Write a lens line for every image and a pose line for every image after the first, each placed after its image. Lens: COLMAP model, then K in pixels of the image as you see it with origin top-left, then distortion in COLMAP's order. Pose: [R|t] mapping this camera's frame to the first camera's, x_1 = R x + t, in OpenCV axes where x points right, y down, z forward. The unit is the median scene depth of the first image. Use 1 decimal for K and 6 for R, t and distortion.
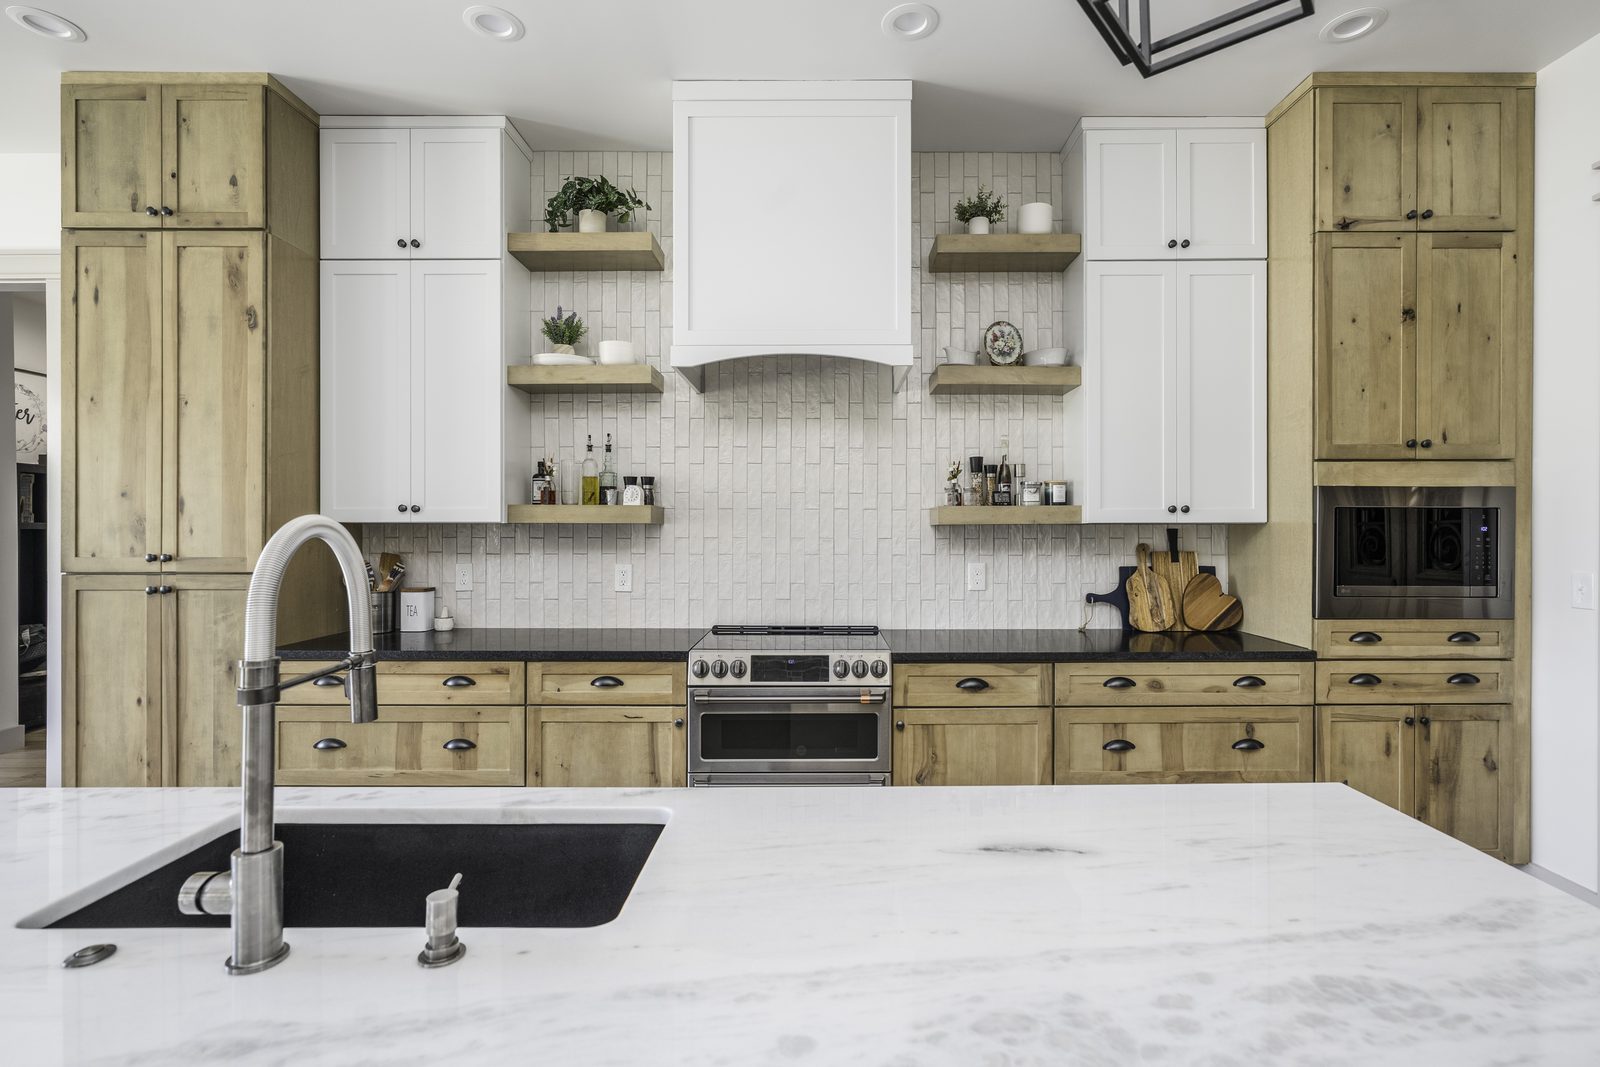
lens RADIAL K [[839.0, 0, 825.1], [0, 839.0, 524.1], [0, 0, 1]] dist [-0.007581, 0.003564]
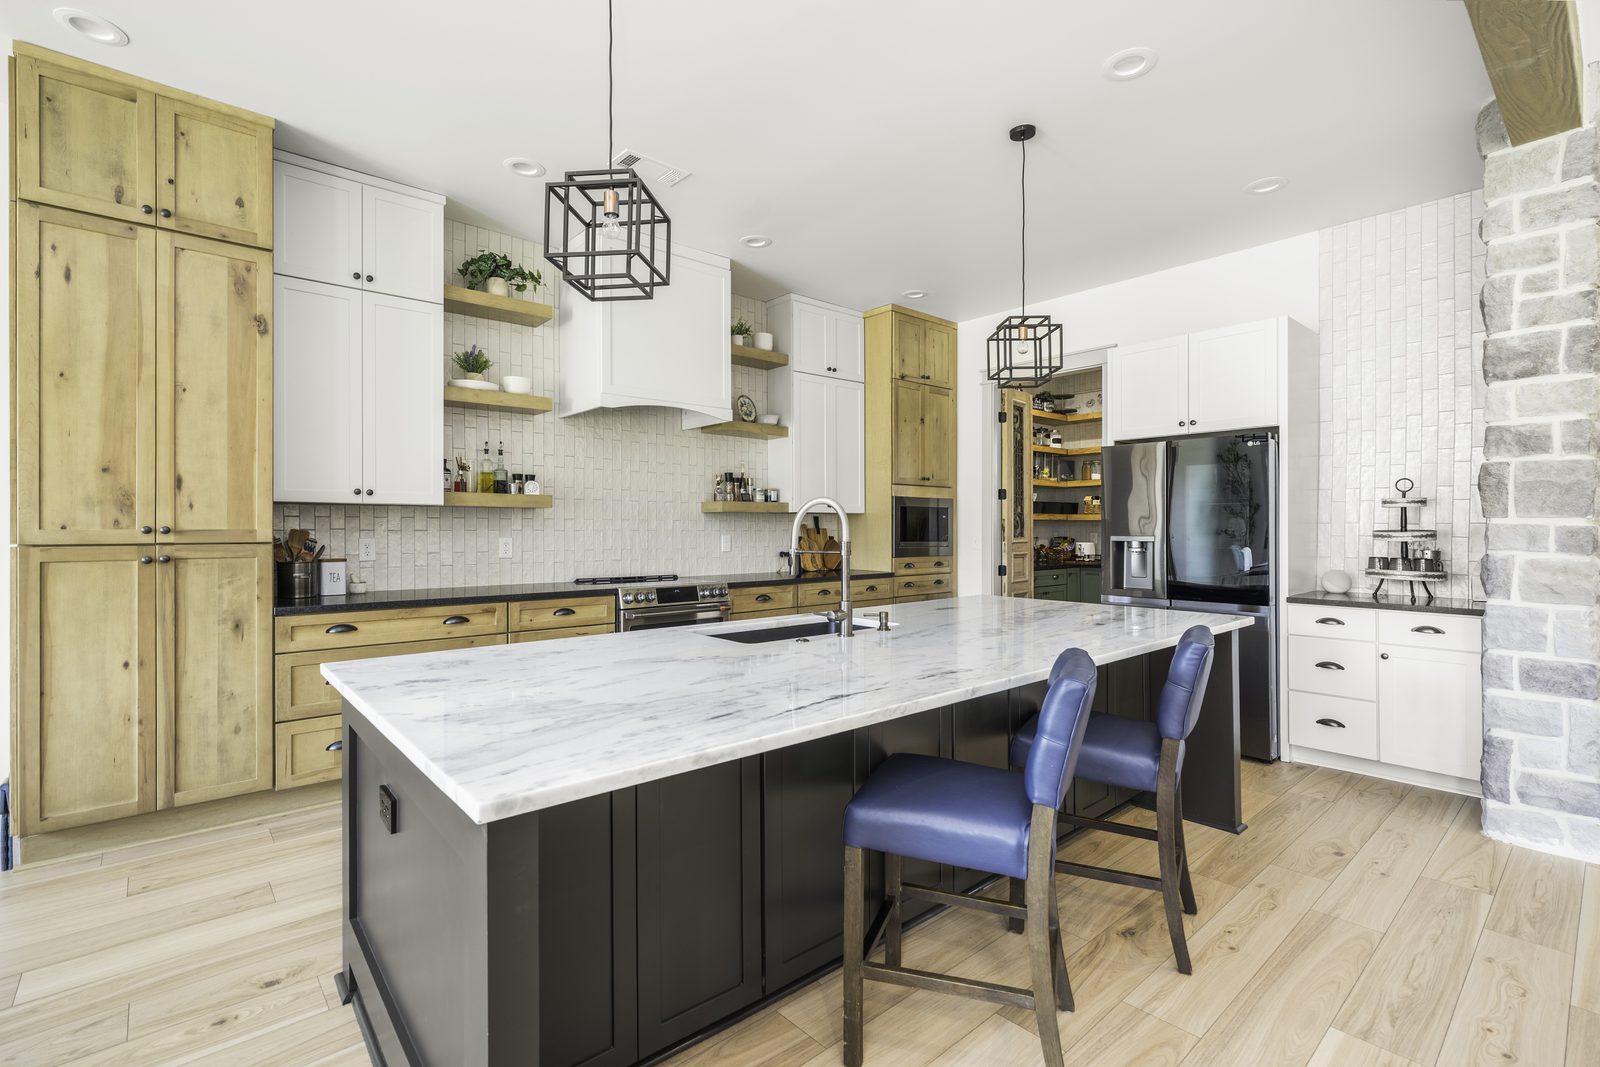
lens RADIAL K [[735.1, 0, 850.3], [0, 735.1, 522.1], [0, 0, 1]] dist [-0.003405, -0.001783]
pose [[0.732780, 0.006324, 0.680436, -0.774793], [-0.005018, 0.999980, -0.003890, 0.029094], [-0.680447, -0.000564, 0.732797, -0.308954]]
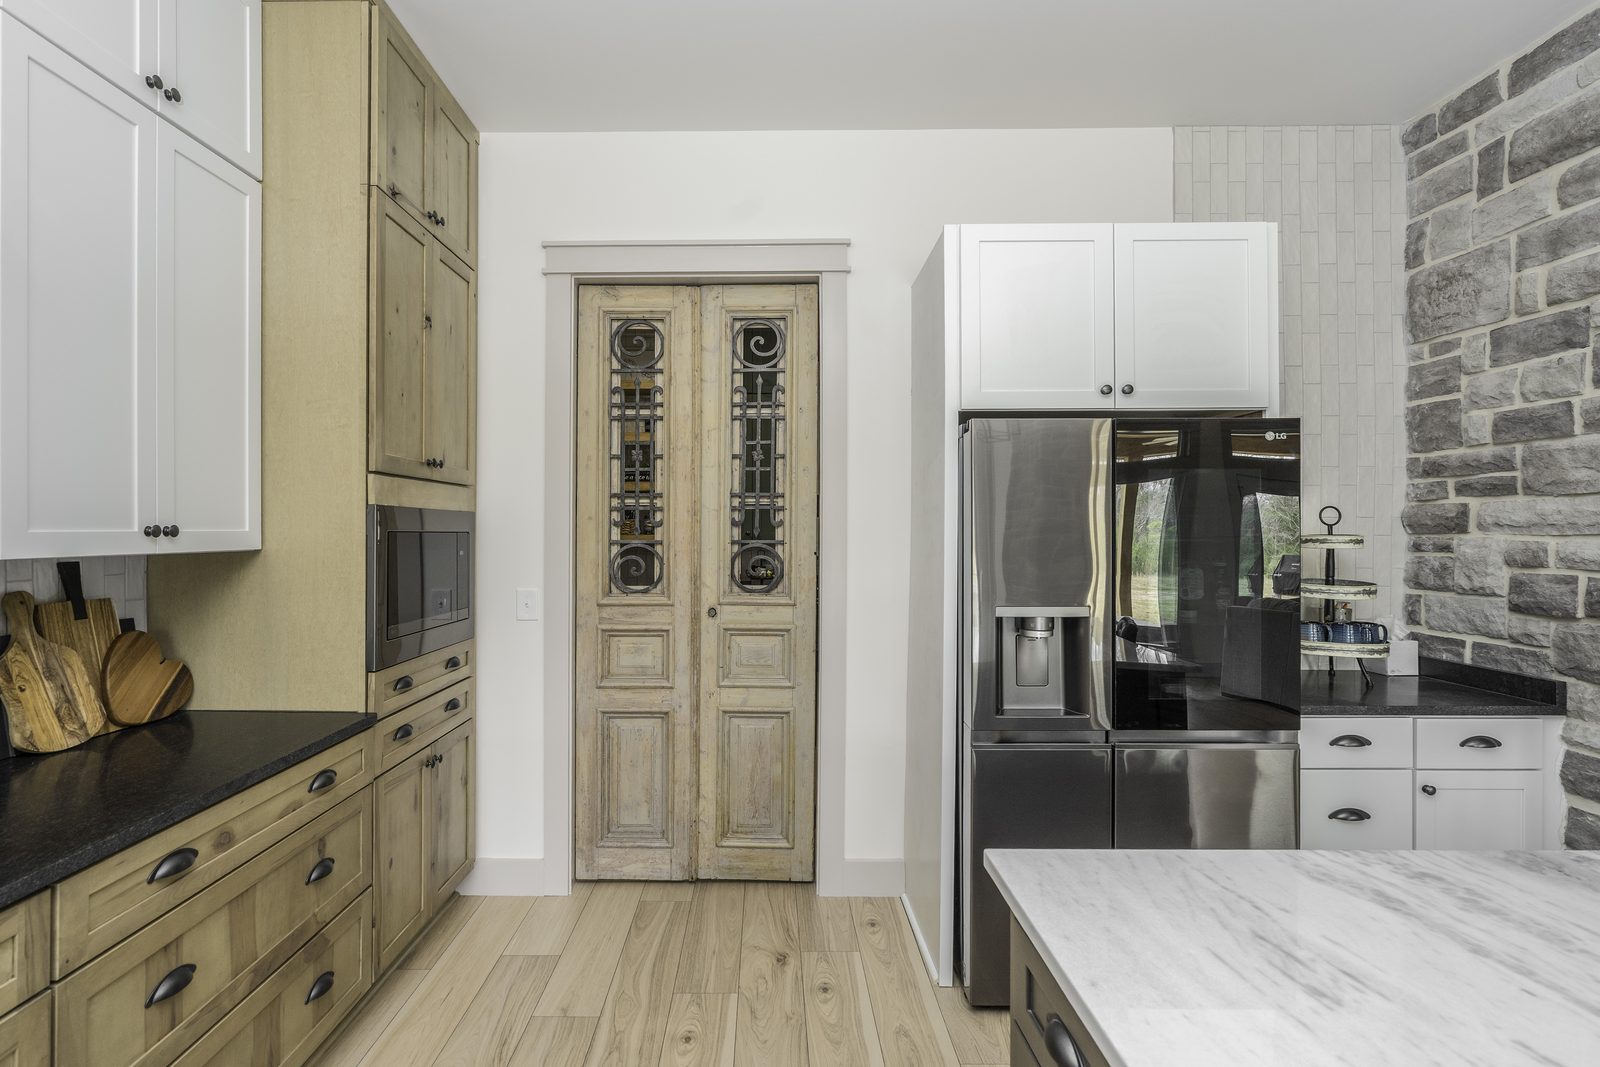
lens RADIAL K [[744.1, 0, 758.9], [0, 744.1, 527.7], [0, 0, 1]] dist [-0.006031, 0.003661]
pose [[0.016150, 0.004403, 0.999860, -0.110254], [-0.006558, 0.999969, -0.004297, -0.022788], [-0.999848, -0.006488, 0.016178, 0.615245]]
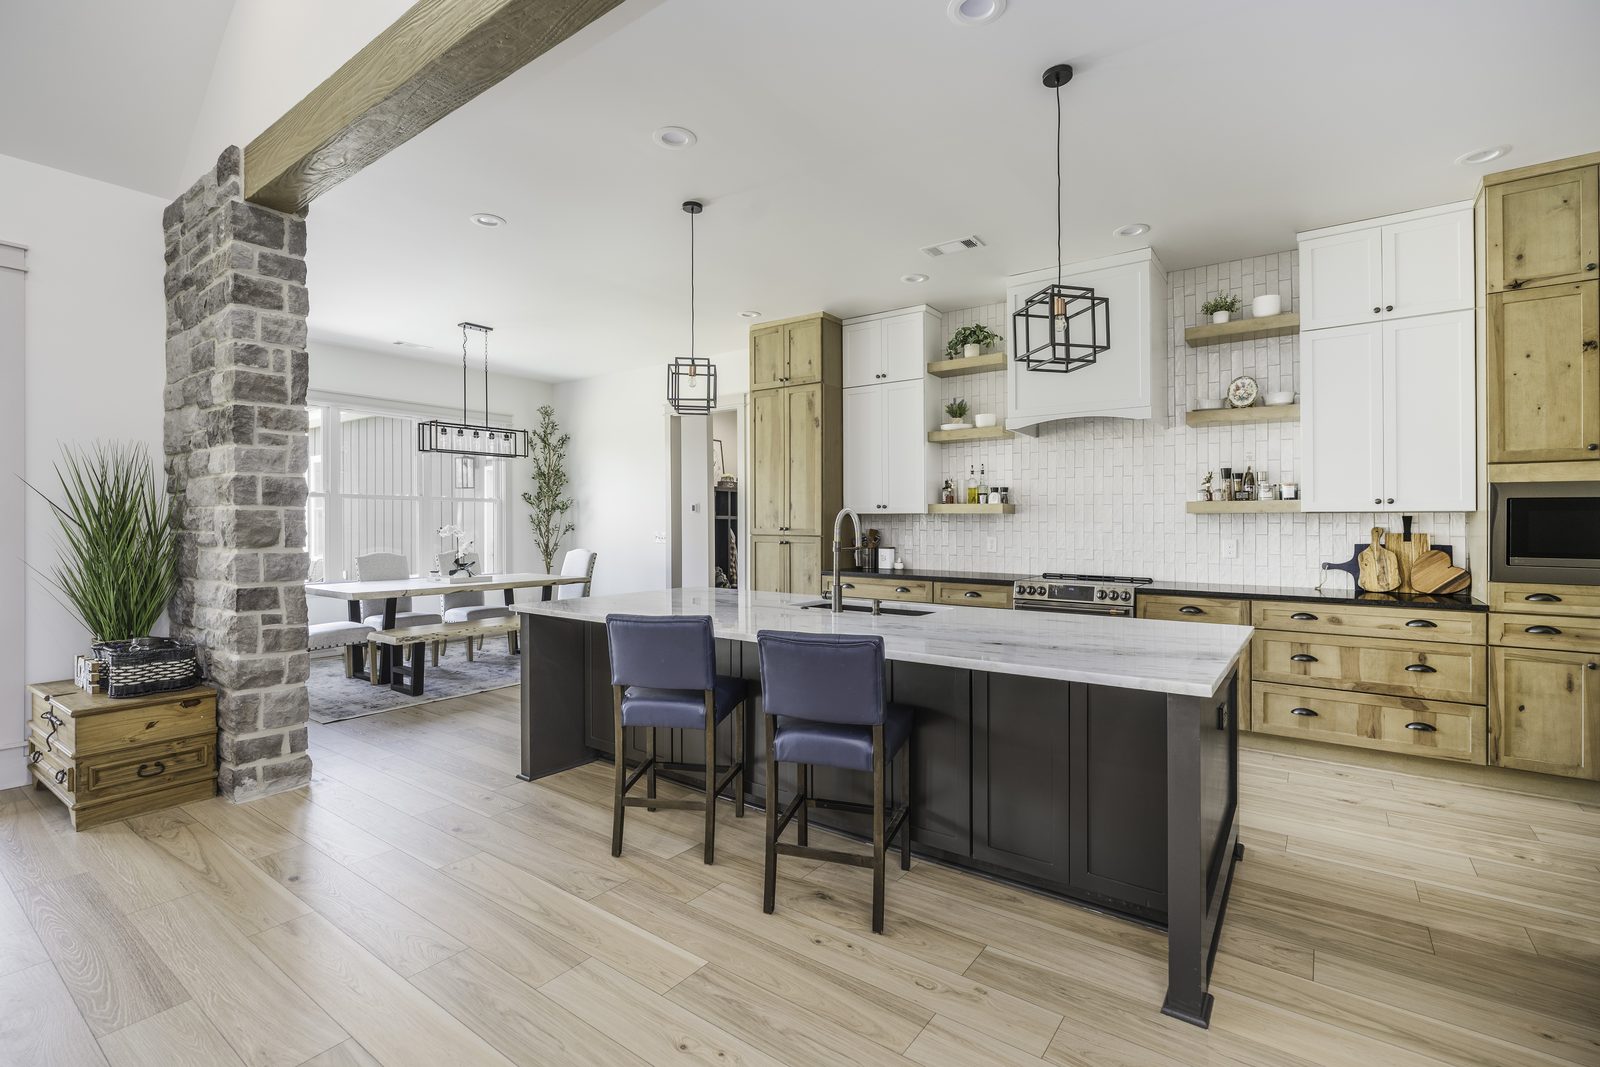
lens RADIAL K [[735.1, 0, 733.0], [0, 735.1, 509.2], [0, 0, 1]] dist [-0.003405, -0.001783]
pose [[0.776251, -0.007961, -0.630373, 0.380510], [-0.001312, 0.999898, -0.014243, 0.015384], [0.630422, 0.011884, 0.776162, -0.669318]]
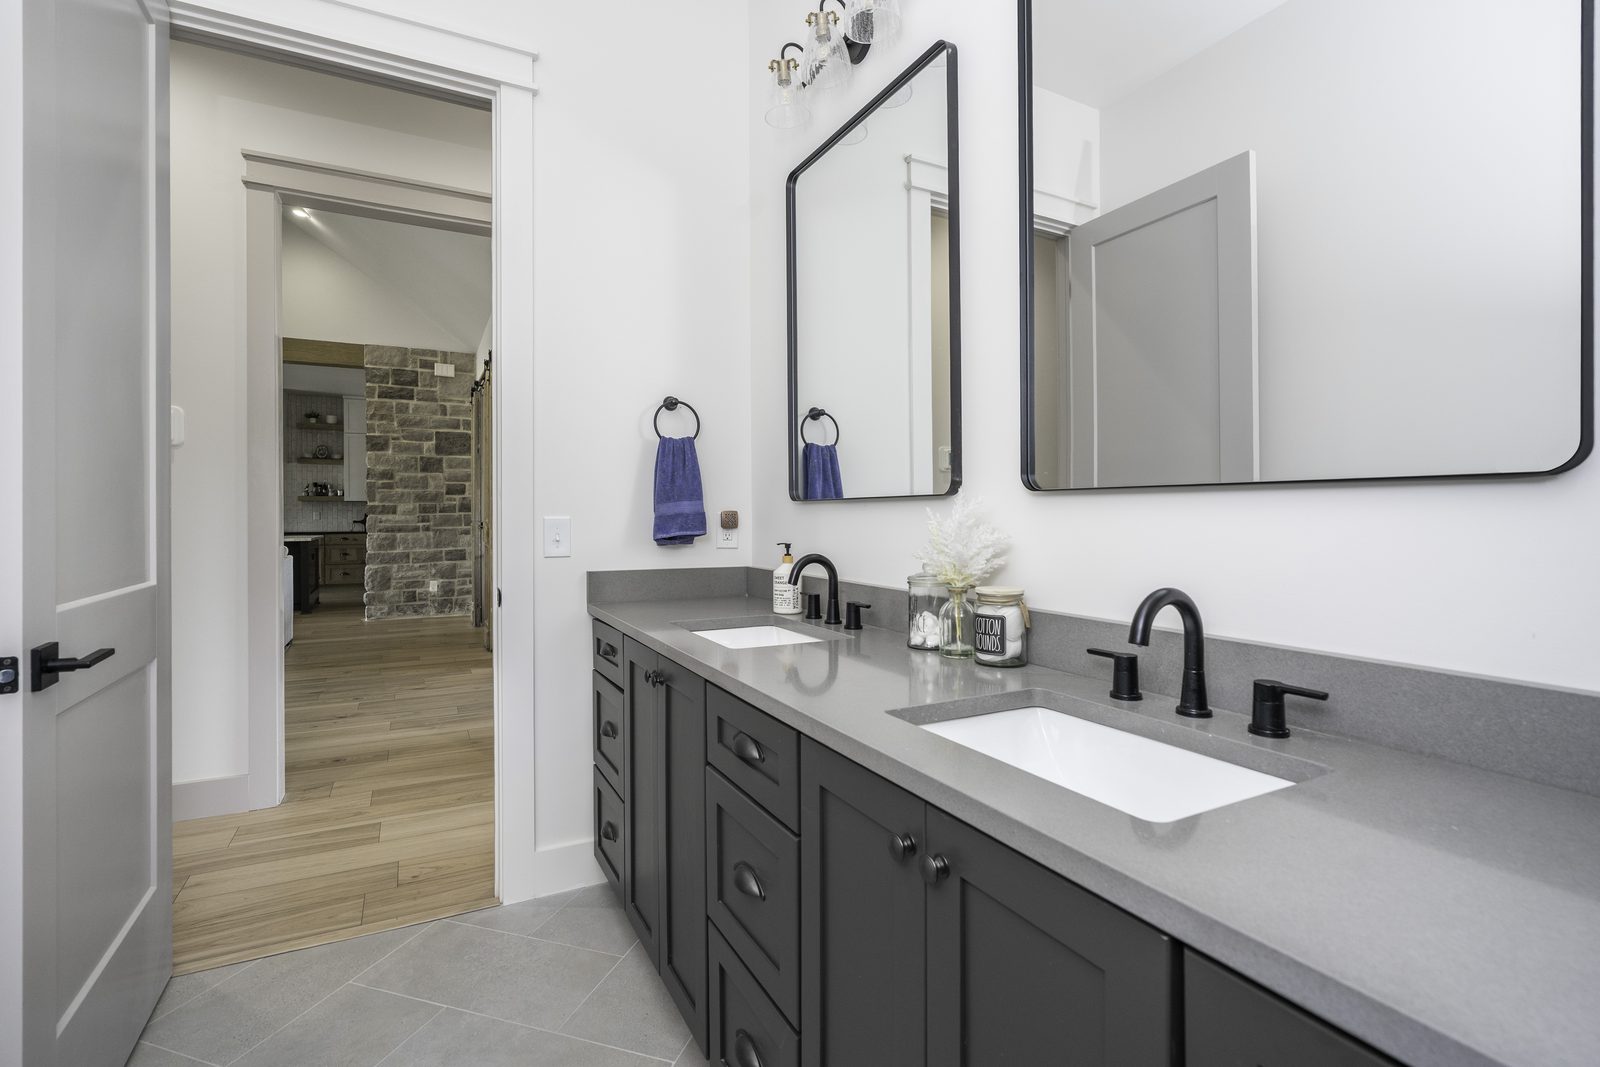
lens RADIAL K [[744.1, 0, 834.8], [0, 744.1, 513.2], [0, 0, 1]] dist [-0.006031, 0.003661]
pose [[0.858643, -0.006989, 0.512526, 0.544532], [0.002835, 0.999957, 0.008885, 0.034624], [-0.512566, -0.006176, 0.858626, -3.382511]]
